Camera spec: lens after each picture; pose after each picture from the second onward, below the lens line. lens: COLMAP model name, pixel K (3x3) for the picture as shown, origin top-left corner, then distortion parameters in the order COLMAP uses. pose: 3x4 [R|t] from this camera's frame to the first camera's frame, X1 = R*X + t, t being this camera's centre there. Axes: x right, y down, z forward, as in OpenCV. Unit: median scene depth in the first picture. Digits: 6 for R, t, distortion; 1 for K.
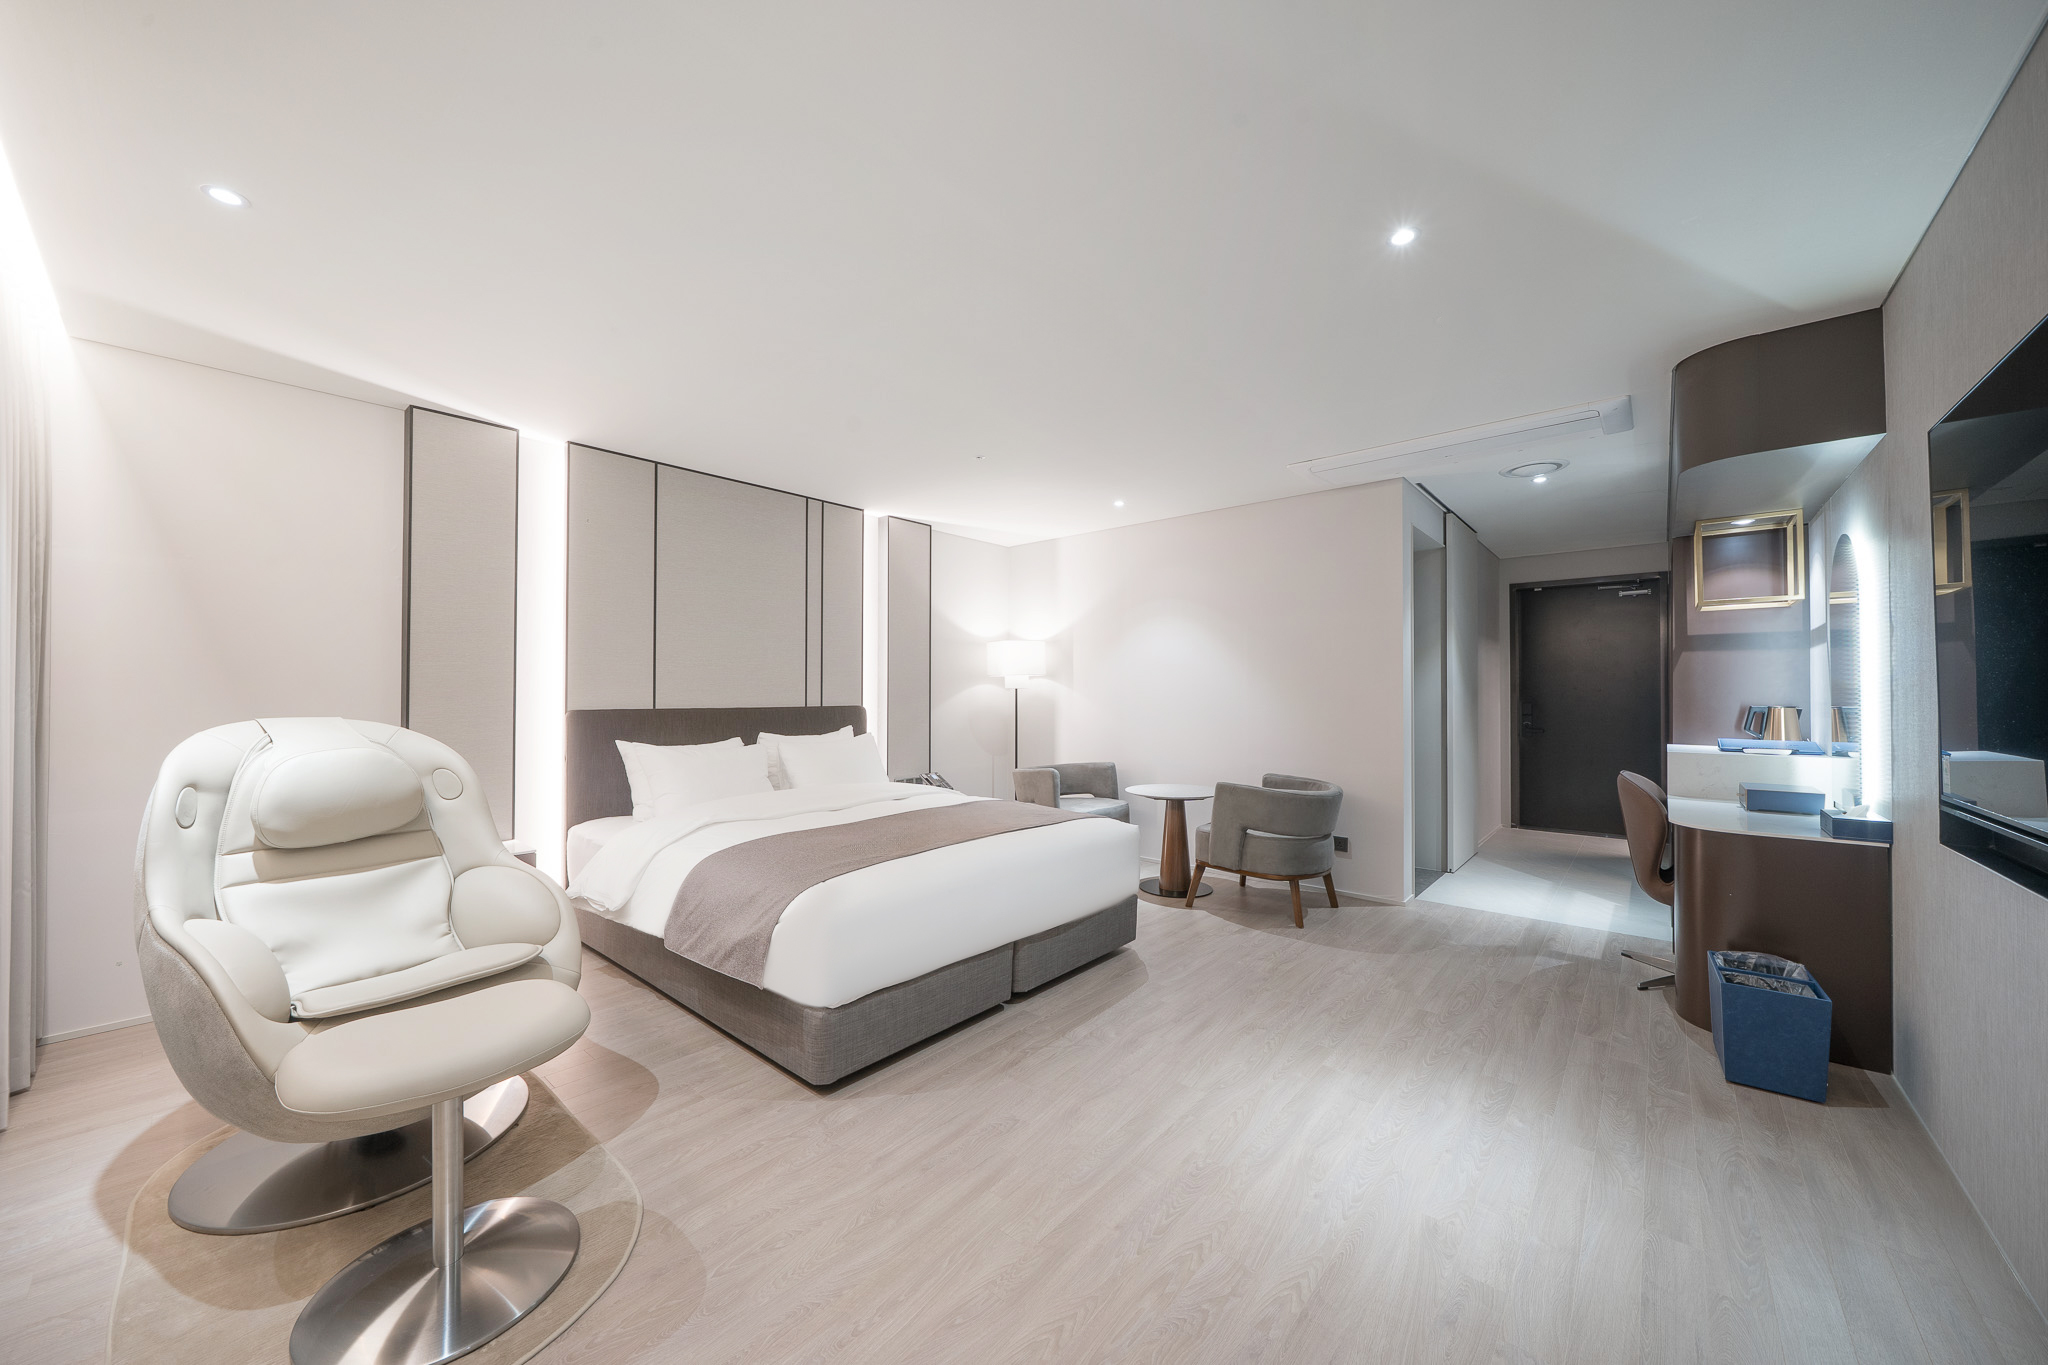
lens RADIAL K [[764.6, 0, 1016.1], [0, 764.6, 691.7], [0, 0, 1]] dist [-0.013412, -0.000466]
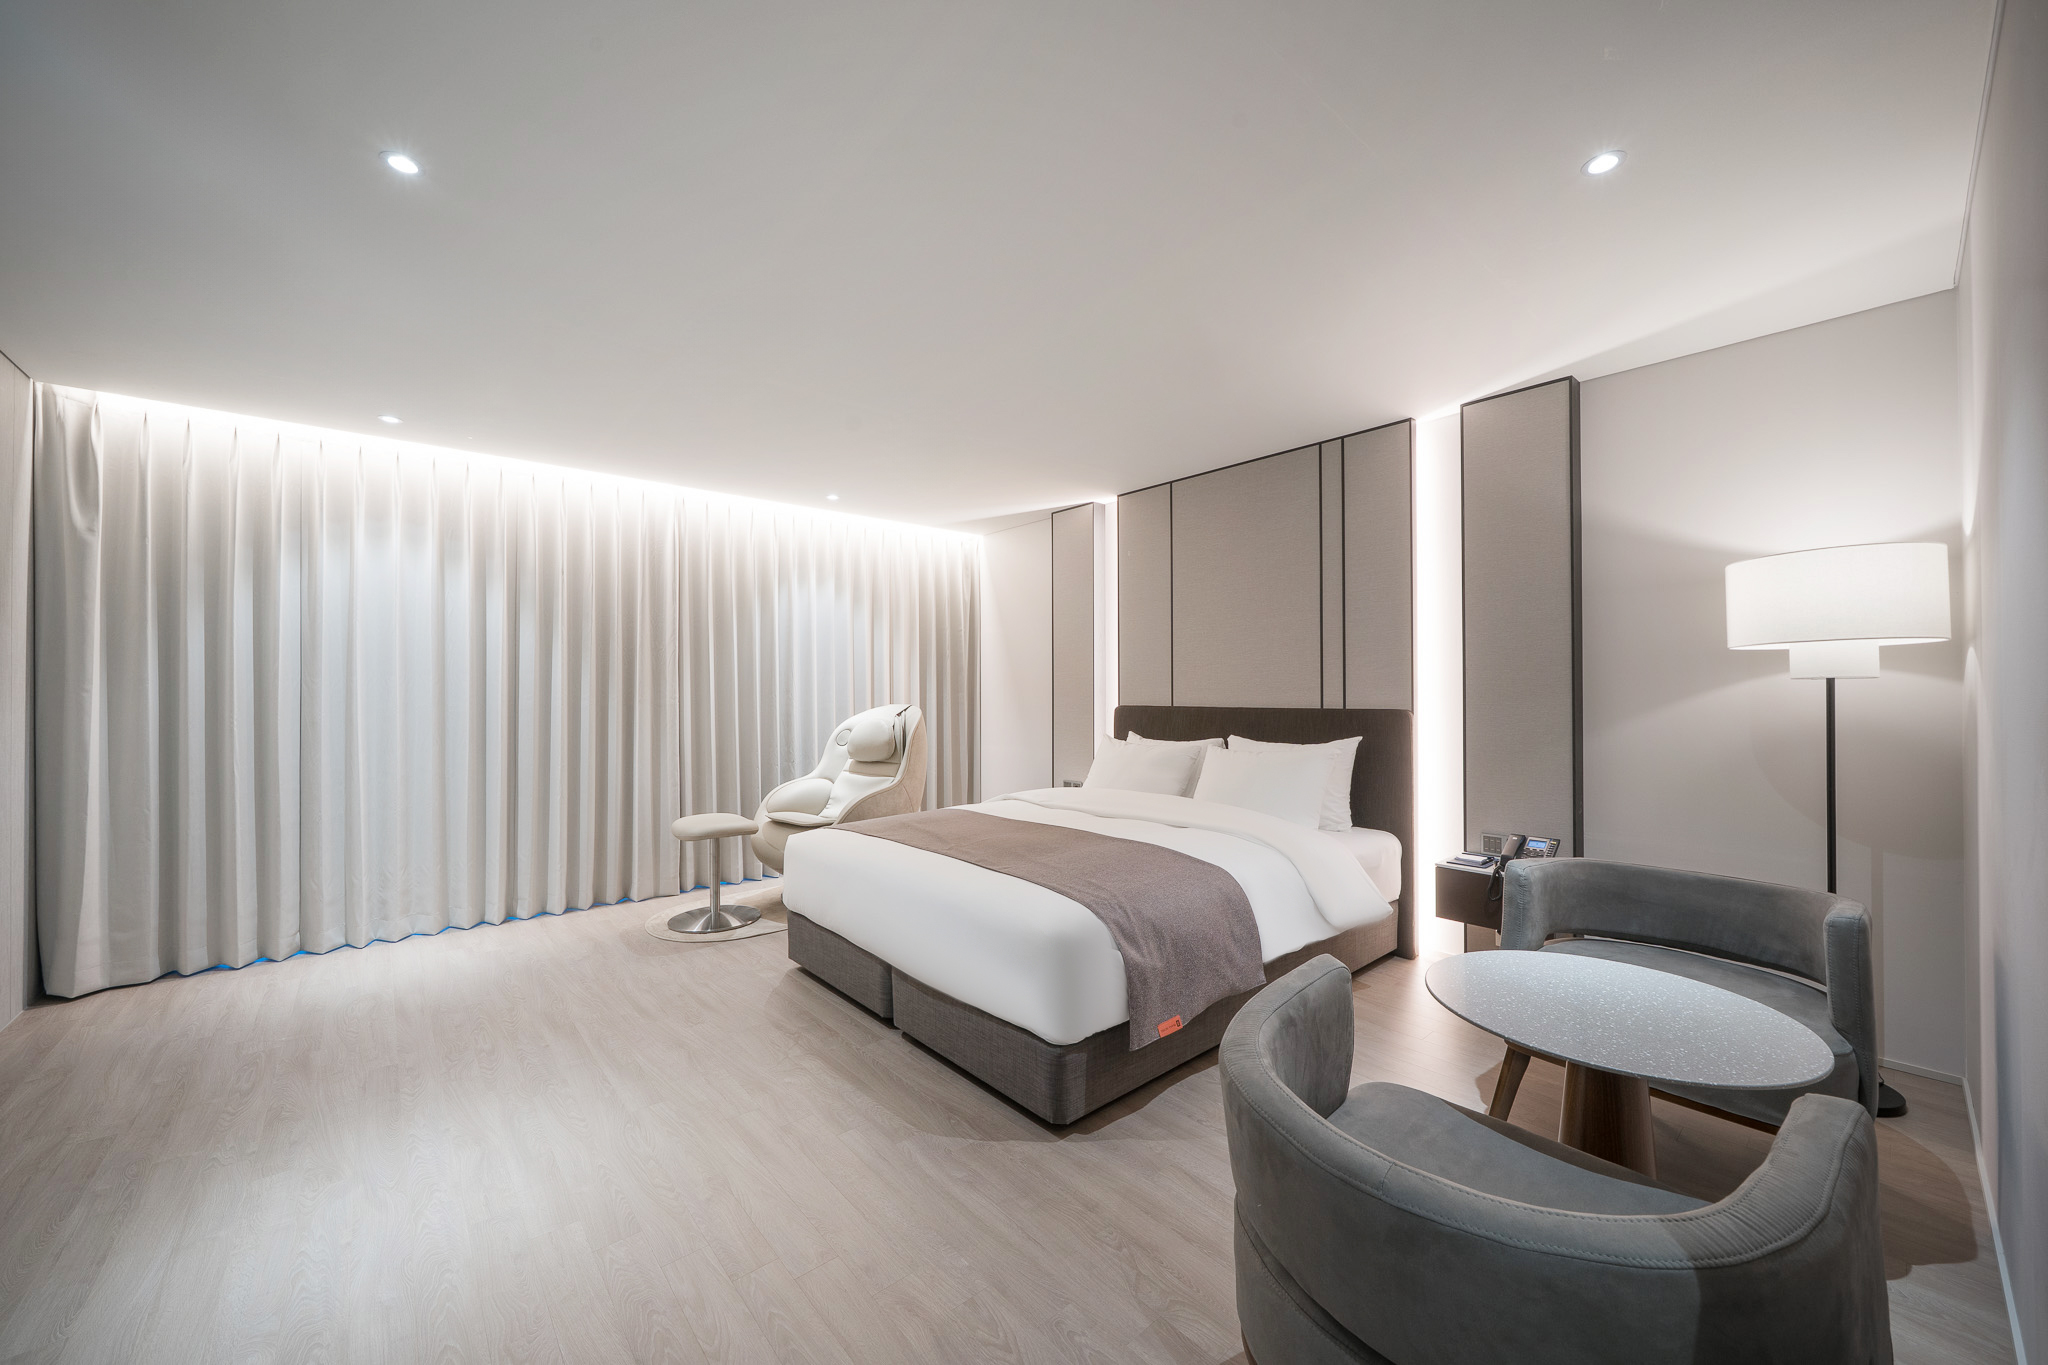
lens RADIAL K [[764.6, 0, 1009.6], [0, 764.6, 686.8], [0, 0, 1]] dist [-0.013412, -0.000466]
pose [[-0.168788, -0.007710, -0.985622, 0.608793], [0.003466, 0.999959, -0.008416, 0.002761], [0.985646, -0.004837, -0.168754, 0.895333]]
